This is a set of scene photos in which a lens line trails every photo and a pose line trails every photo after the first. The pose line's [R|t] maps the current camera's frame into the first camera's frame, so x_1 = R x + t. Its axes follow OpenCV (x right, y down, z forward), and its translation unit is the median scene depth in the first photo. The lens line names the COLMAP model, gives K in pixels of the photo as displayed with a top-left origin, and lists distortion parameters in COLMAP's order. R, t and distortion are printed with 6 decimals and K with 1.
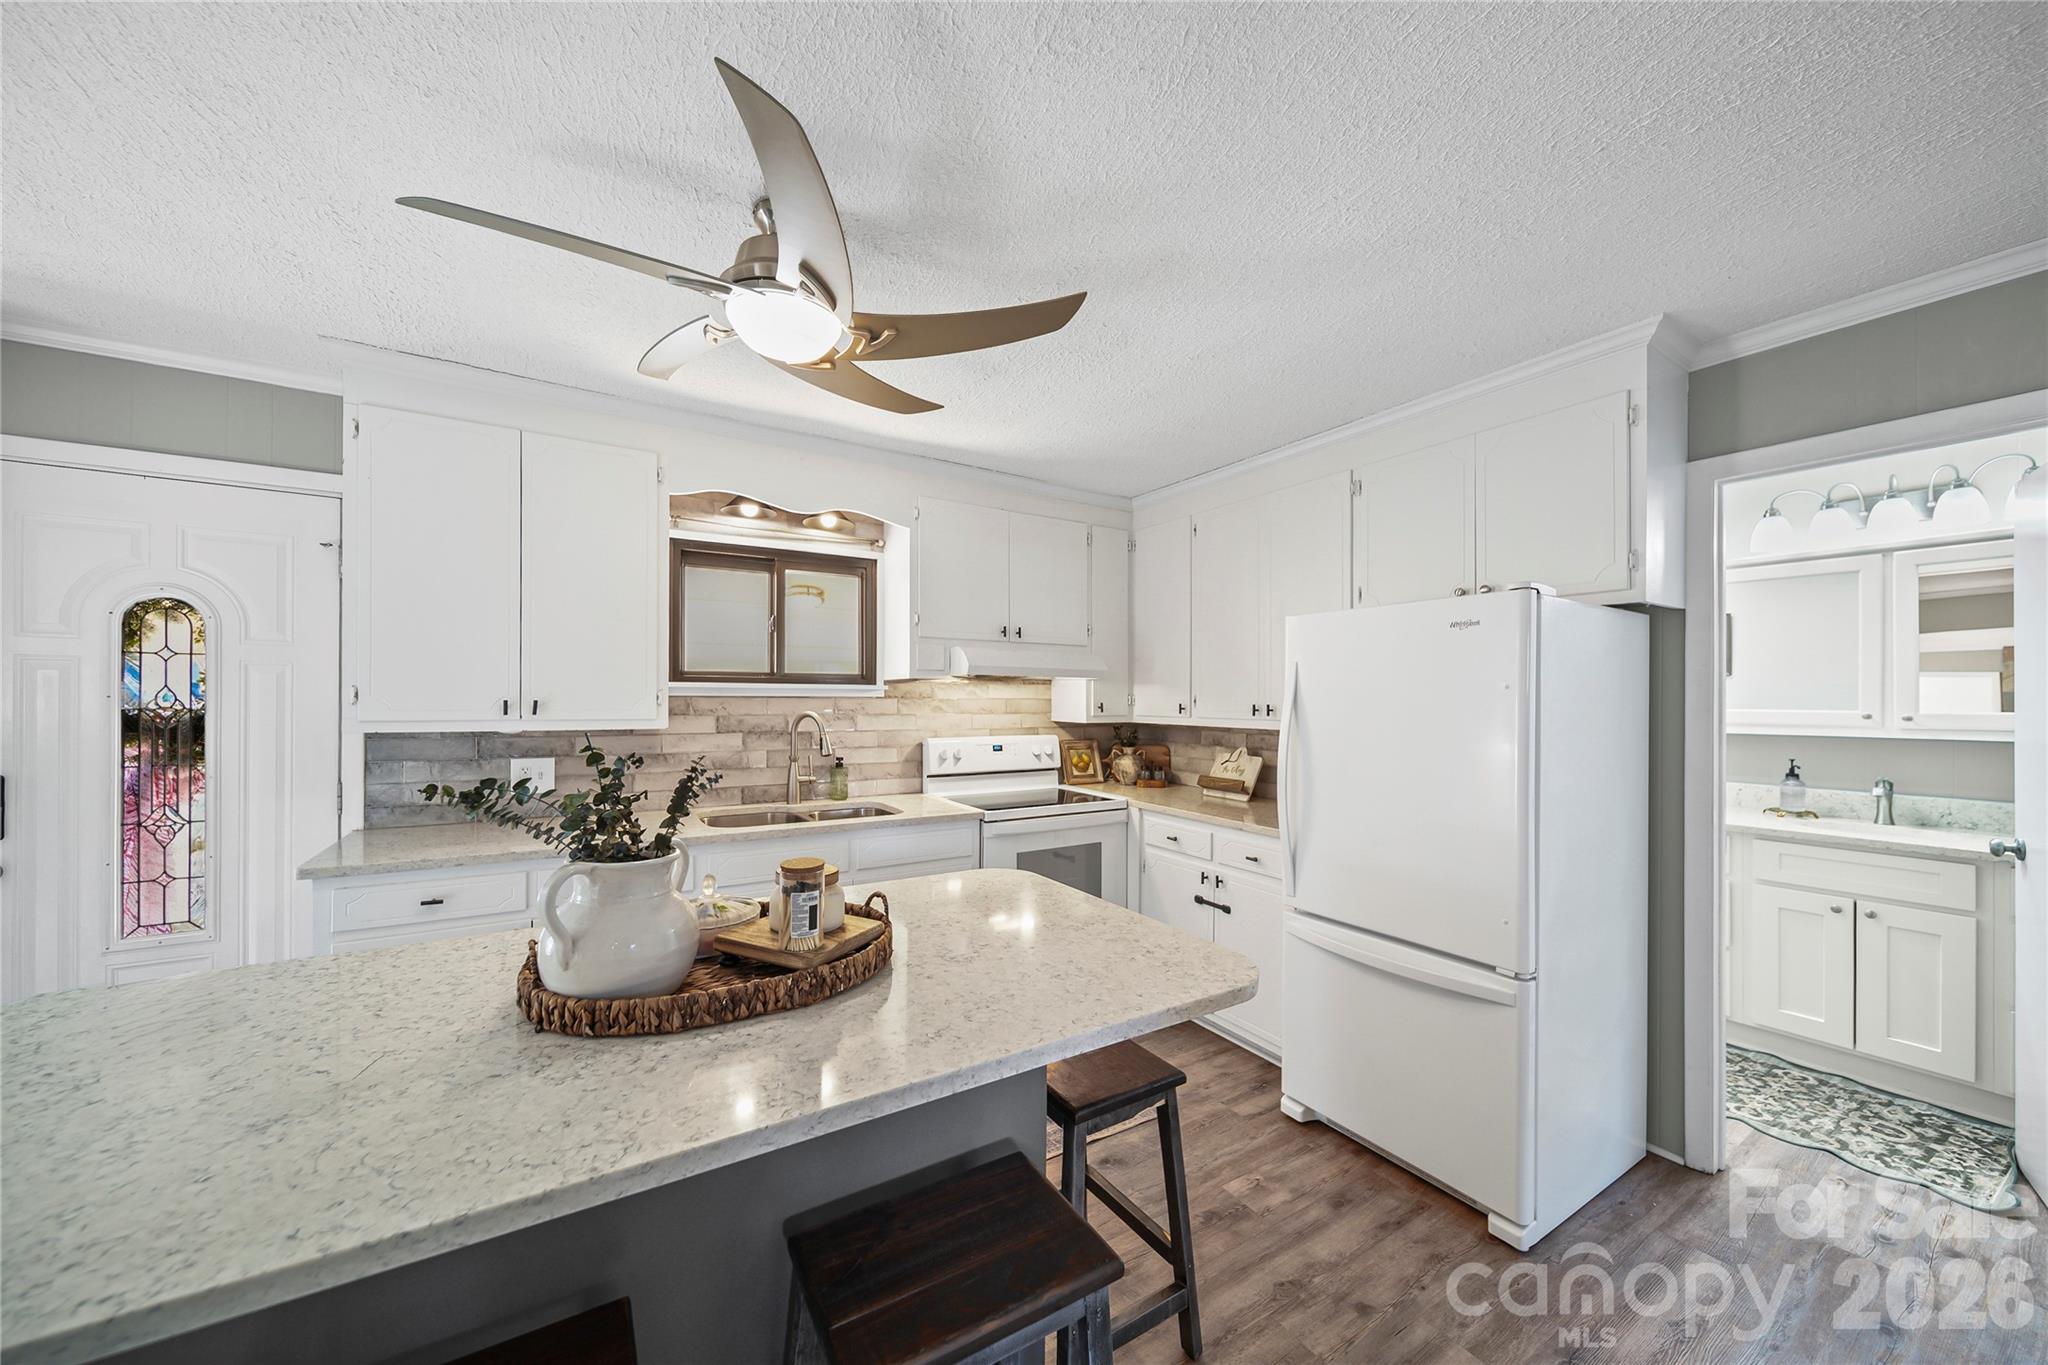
lens RADIAL K [[745.2, 0, 1029.8], [0, 745.2, 700.1], [0, 0, 1]] dist [-0.001462, -0.000587]
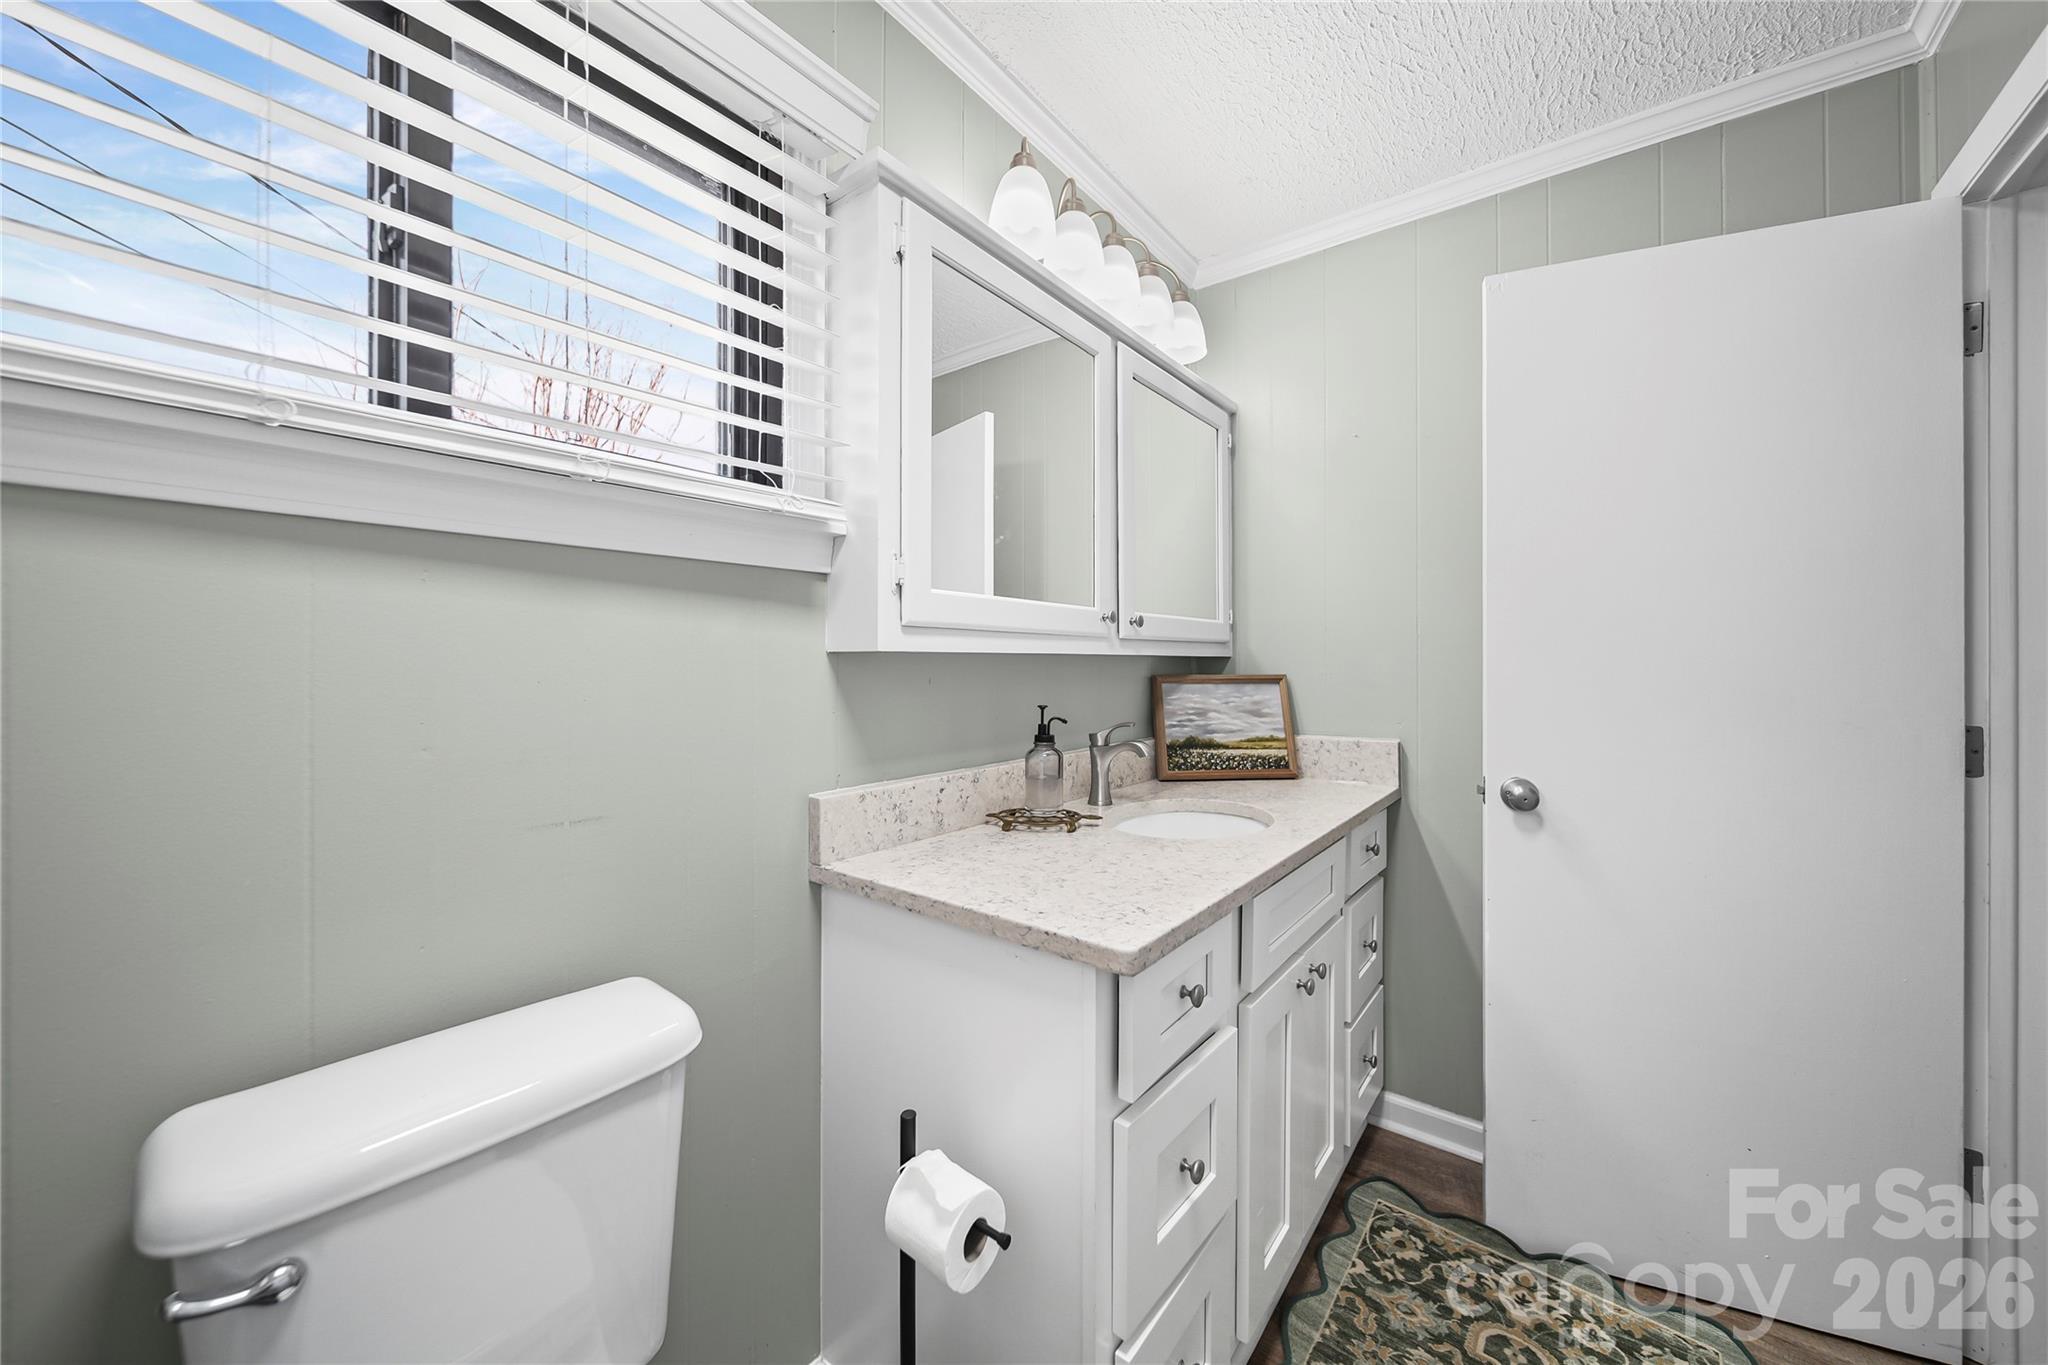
lens RADIAL K [[737.7, 0, 1031.0], [0, 737.7, 656.8], [0, 0, 1]] dist [-0.000379, -0.000309]
pose [[-0.343669, -0.001218, 0.939090, 0.634910], [-0.006128, 0.999981, -0.000946, 0.053068], [-0.939071, -0.006080, -0.343669, 1.264039]]
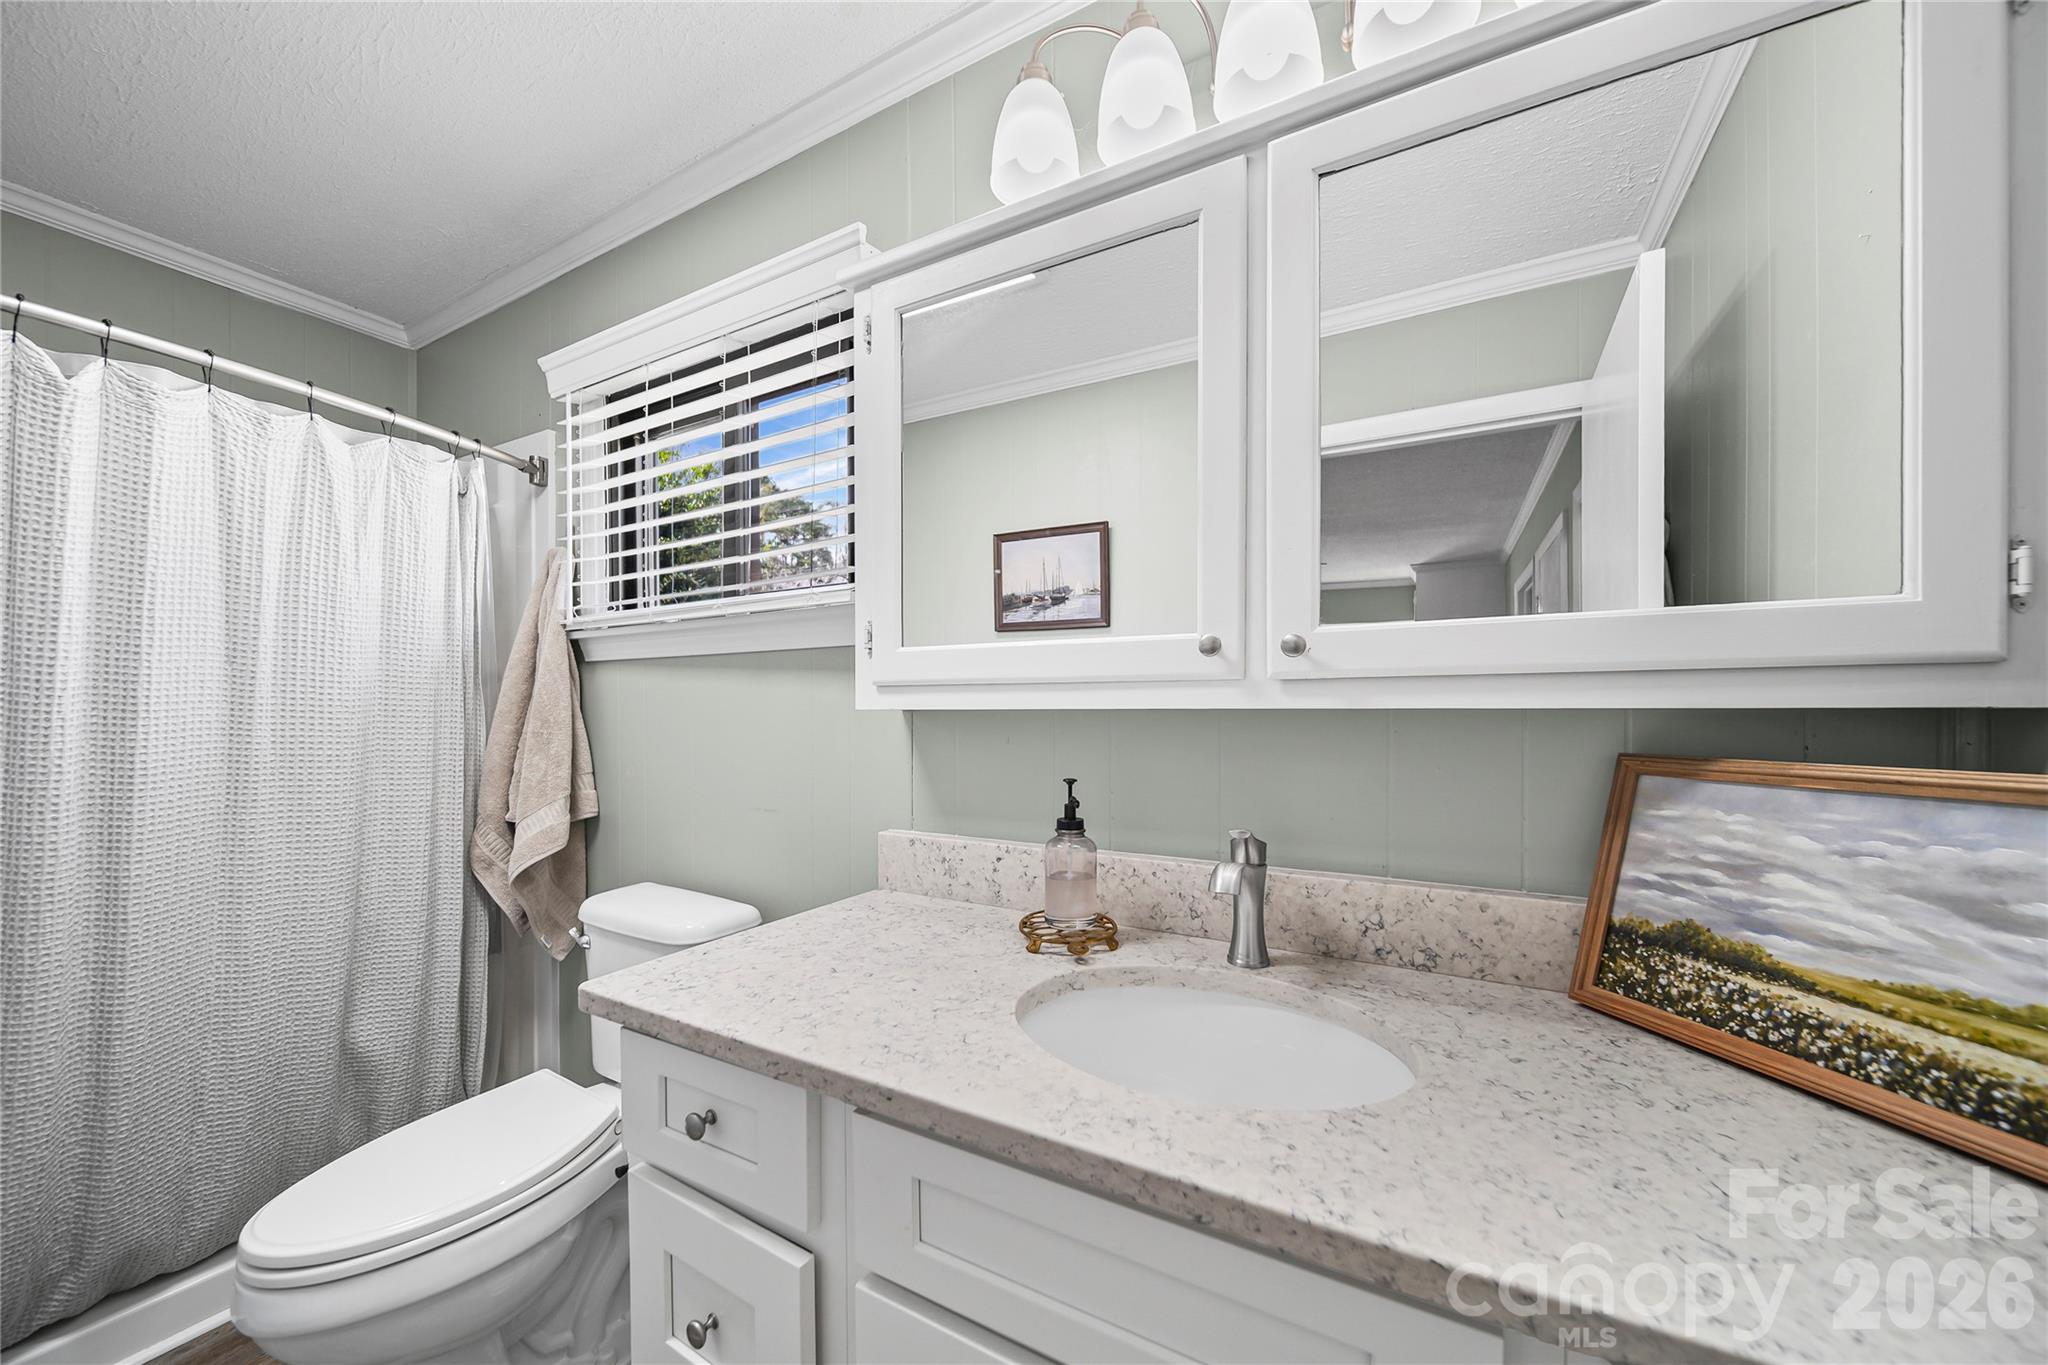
lens RADIAL K [[731.6, 0, 1061.6], [0, 731.6, 718.2], [0, 0, 1]] dist [0.000931, -0.000108]
pose [[0.866641, -0.009689, 0.498838, 0.918425], [0.003091, 0.999896, 0.014052, 0.049684], [-0.498923, -0.010636, 0.866581, 0.760722]]
